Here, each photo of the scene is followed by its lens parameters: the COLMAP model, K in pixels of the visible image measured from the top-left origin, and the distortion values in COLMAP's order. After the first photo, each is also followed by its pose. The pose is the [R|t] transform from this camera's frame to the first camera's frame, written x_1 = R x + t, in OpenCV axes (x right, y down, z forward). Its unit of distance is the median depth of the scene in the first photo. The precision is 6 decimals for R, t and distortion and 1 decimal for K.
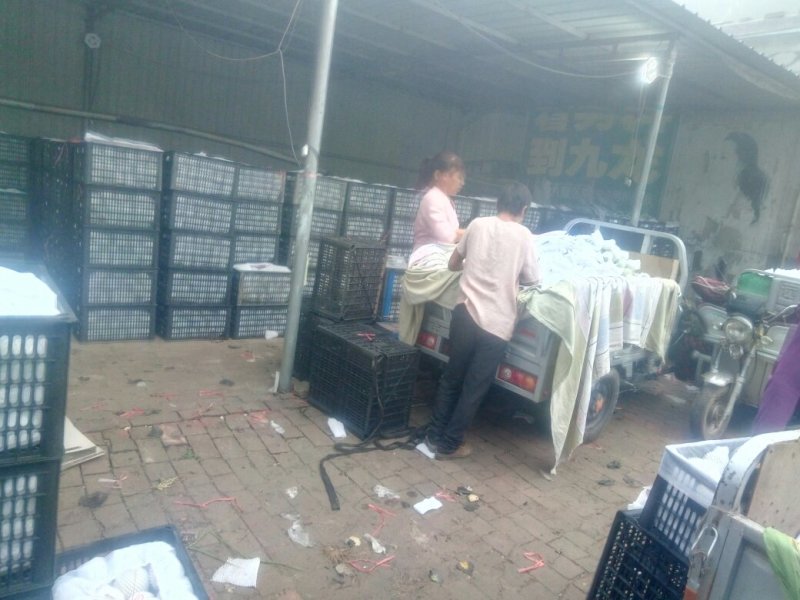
lens RADIAL K [[592.0, 0, 398.9], [0, 592.0, 302.1], [0, 0, 1]] dist [0.015194, -0.019999]
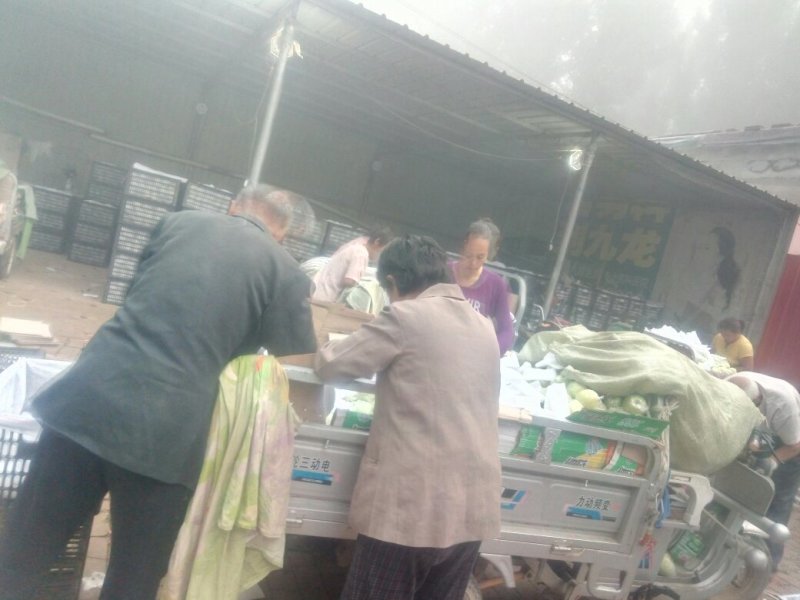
lens RADIAL K [[592.0, 0, 415.9], [0, 592.0, 298.0], [0, 0, 1]] dist [0.015194, -0.019999]
pose [[0.973510, 0.127559, -0.189753, 0.442044], [-0.152784, 0.980346, -0.124815, 0.113089], [0.170103, 0.150500, 0.973866, -0.251002]]
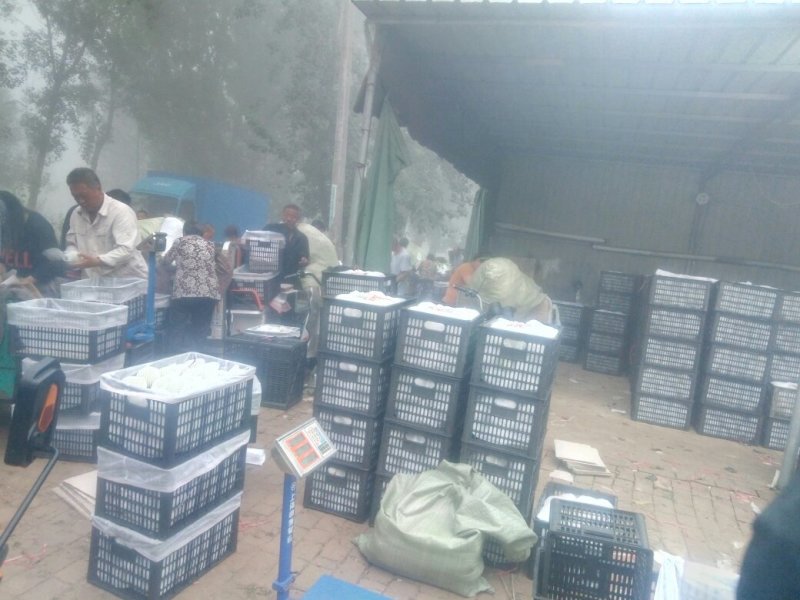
lens RADIAL K [[592.0, 0, 398.5], [0, 592.0, 298.8], [0, 0, 1]] dist [0.015194, -0.019999]
pose [[0.555233, 0.004208, -0.831684, 0.271244], [-0.200021, 0.971313, -0.128620, 0.075824], [0.807284, 0.237768, 0.540147, -0.208108]]
